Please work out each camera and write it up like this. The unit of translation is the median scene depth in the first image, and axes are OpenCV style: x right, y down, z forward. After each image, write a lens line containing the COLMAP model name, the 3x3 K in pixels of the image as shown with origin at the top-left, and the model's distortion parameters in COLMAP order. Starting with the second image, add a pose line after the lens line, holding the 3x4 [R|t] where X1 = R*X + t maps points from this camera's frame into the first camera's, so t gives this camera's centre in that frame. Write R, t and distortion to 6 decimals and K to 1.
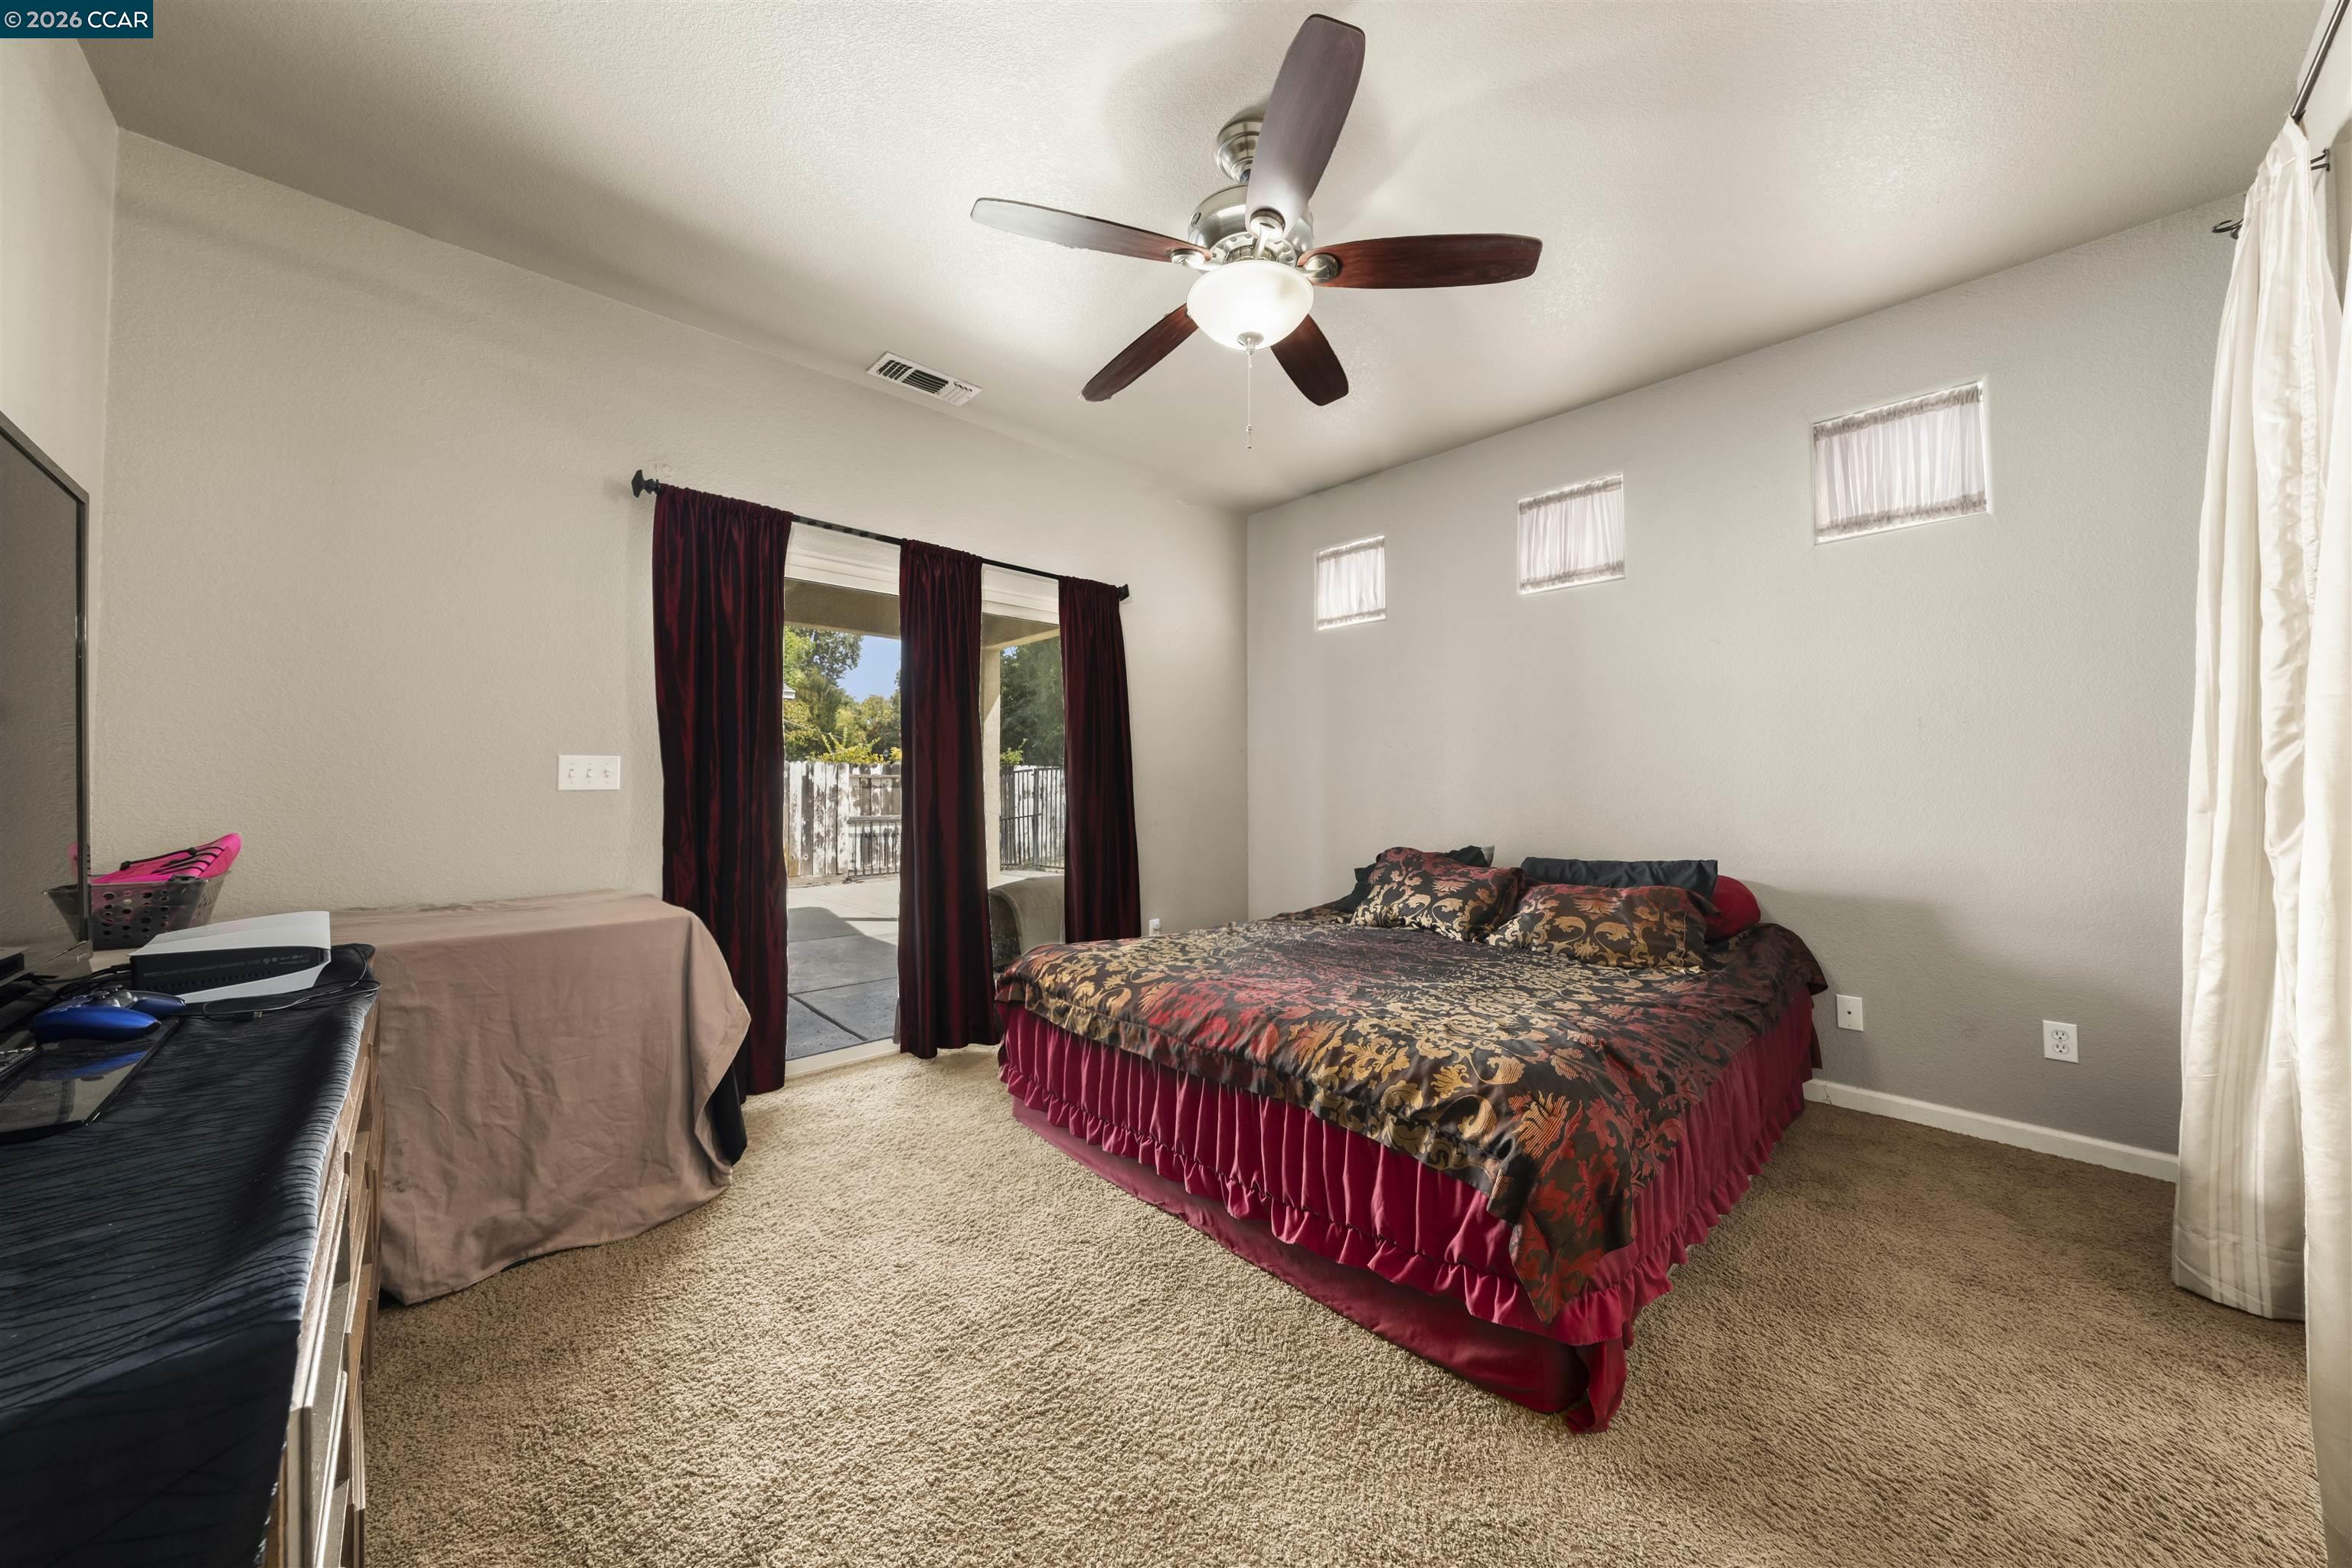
lens RADIAL K [[799.9, 0, 1178.3], [0, 799.9, 793.5], [0, 0, 1]] dist [0.000041, 0.000000]
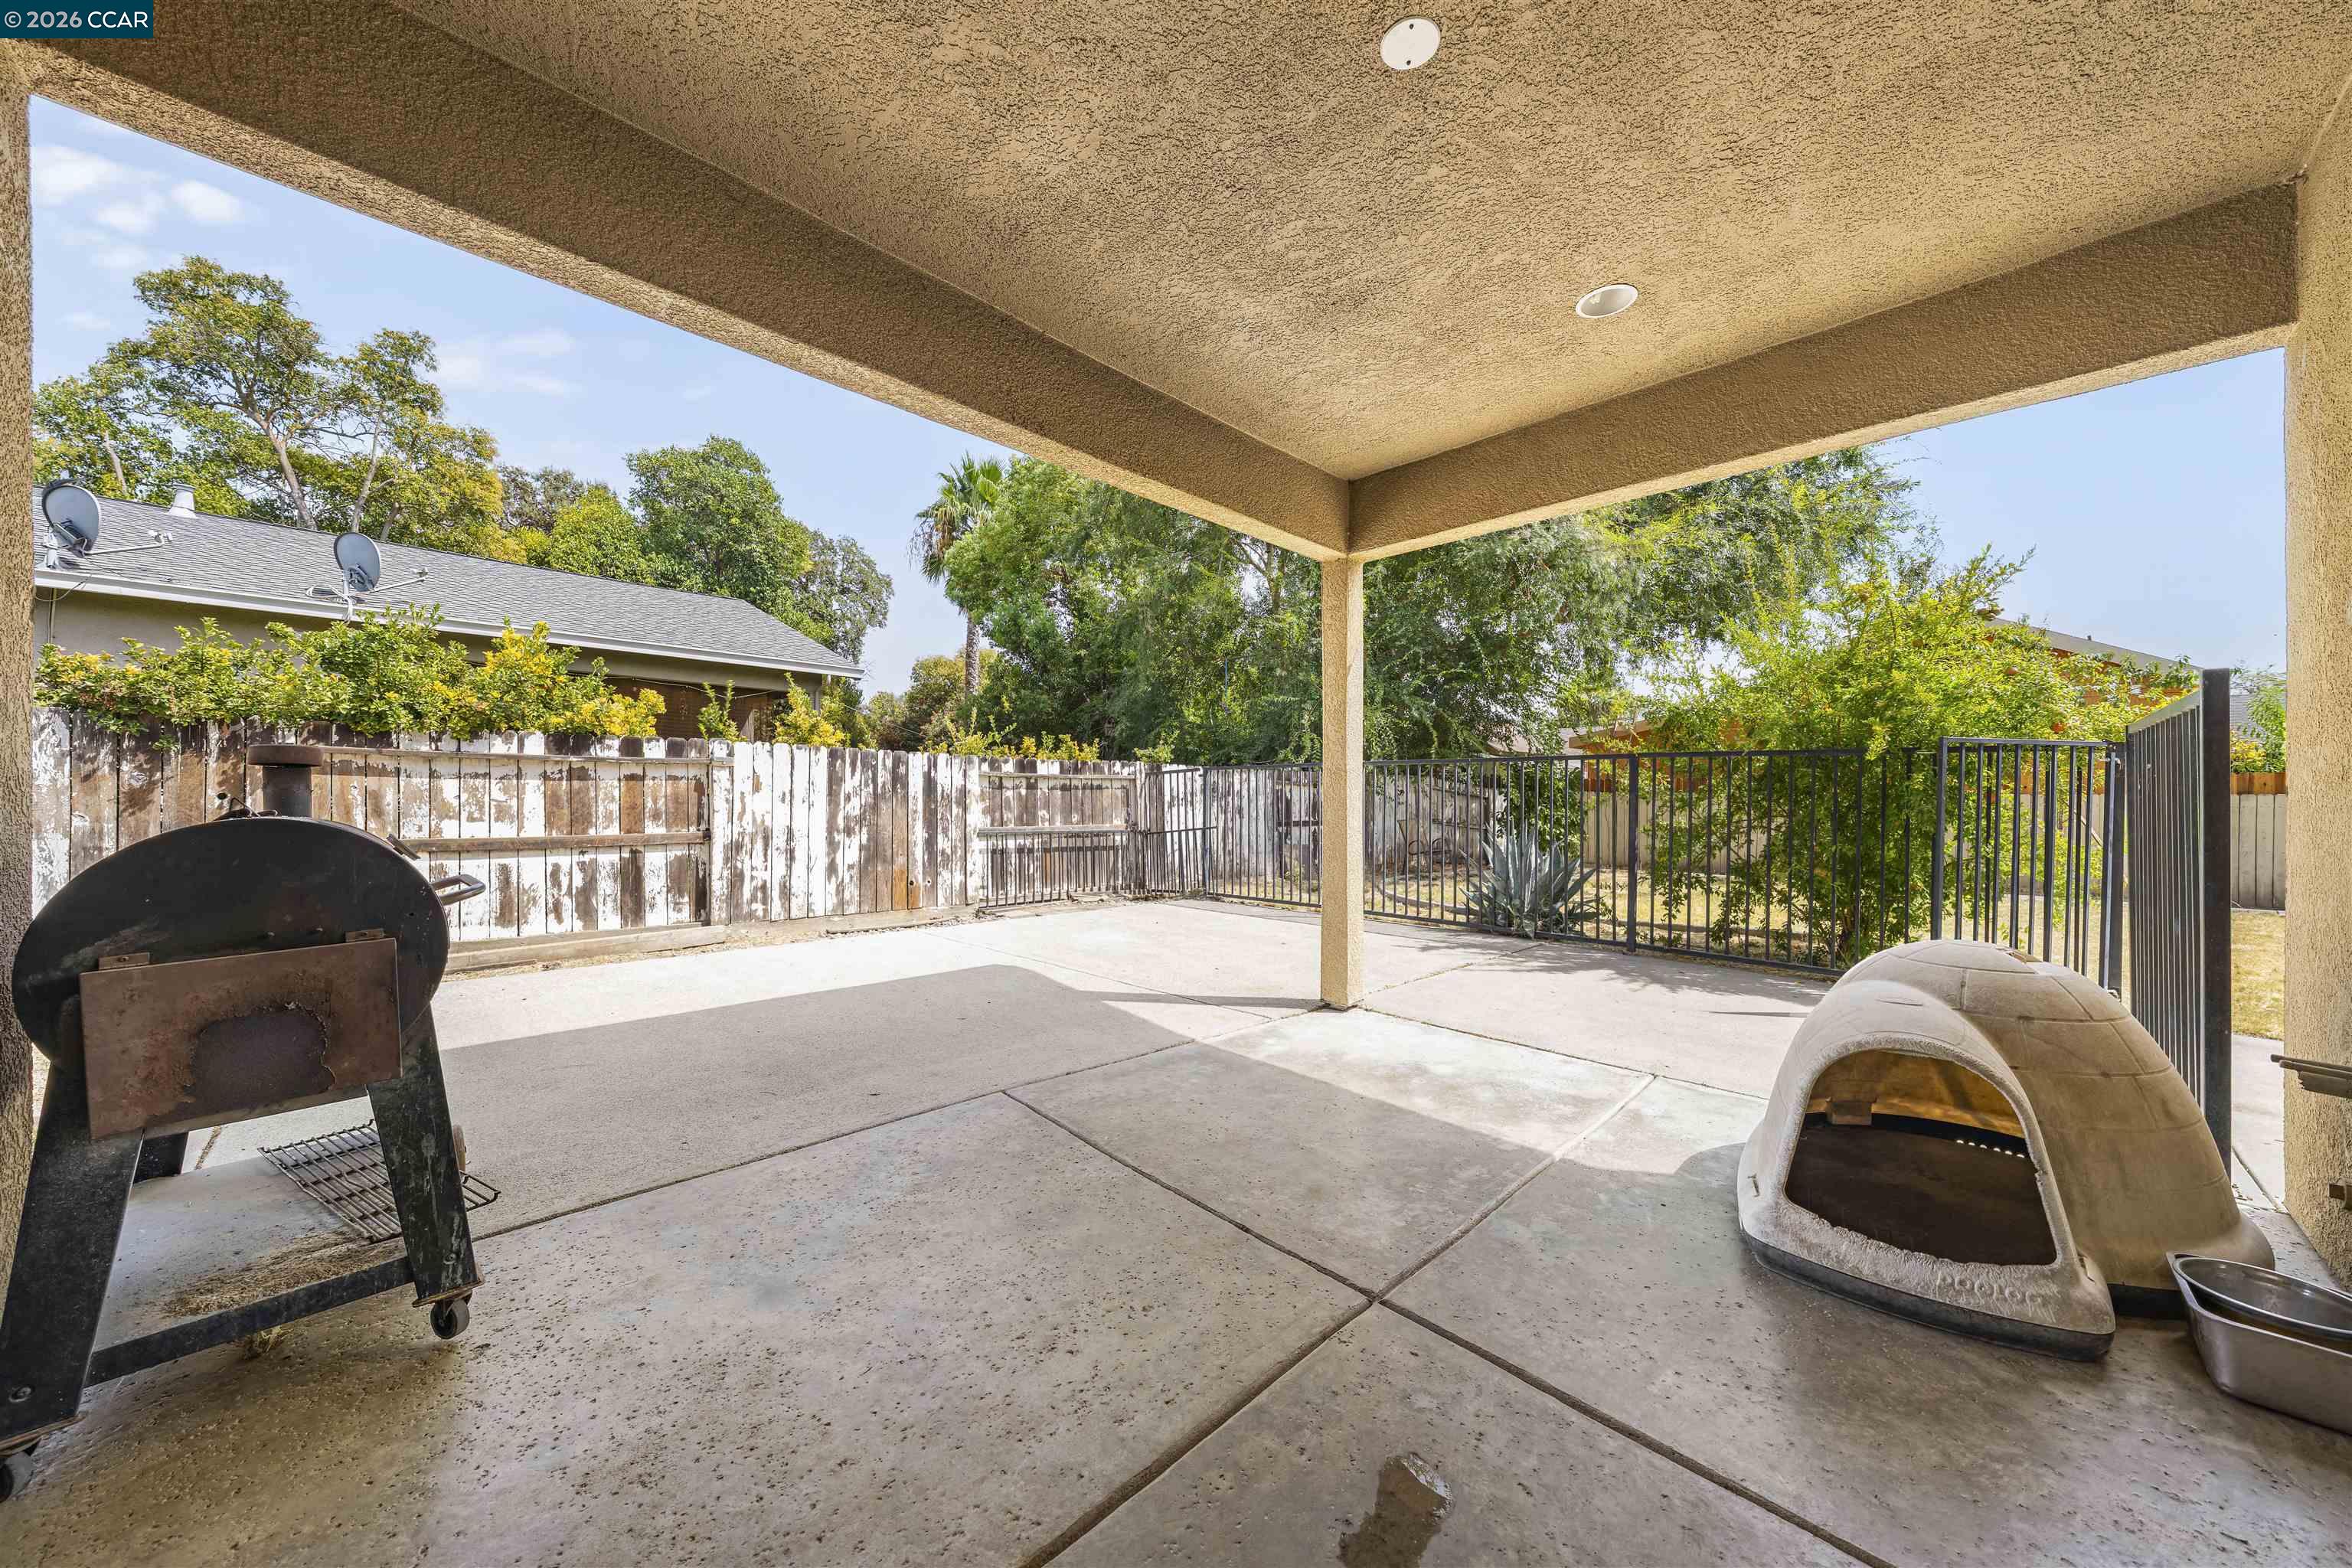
lens RADIAL K [[799.9, 0, 1173.7], [0, 799.9, 791.0], [0, 0, 1]] dist [0.000041, 0.000000]
pose [[0.999733, 0.015217, 0.017414, -0.241984], [-0.014983, 0.999797, -0.013452, 0.001885], [-0.017615, 0.013187, 0.999758, 0.247073]]
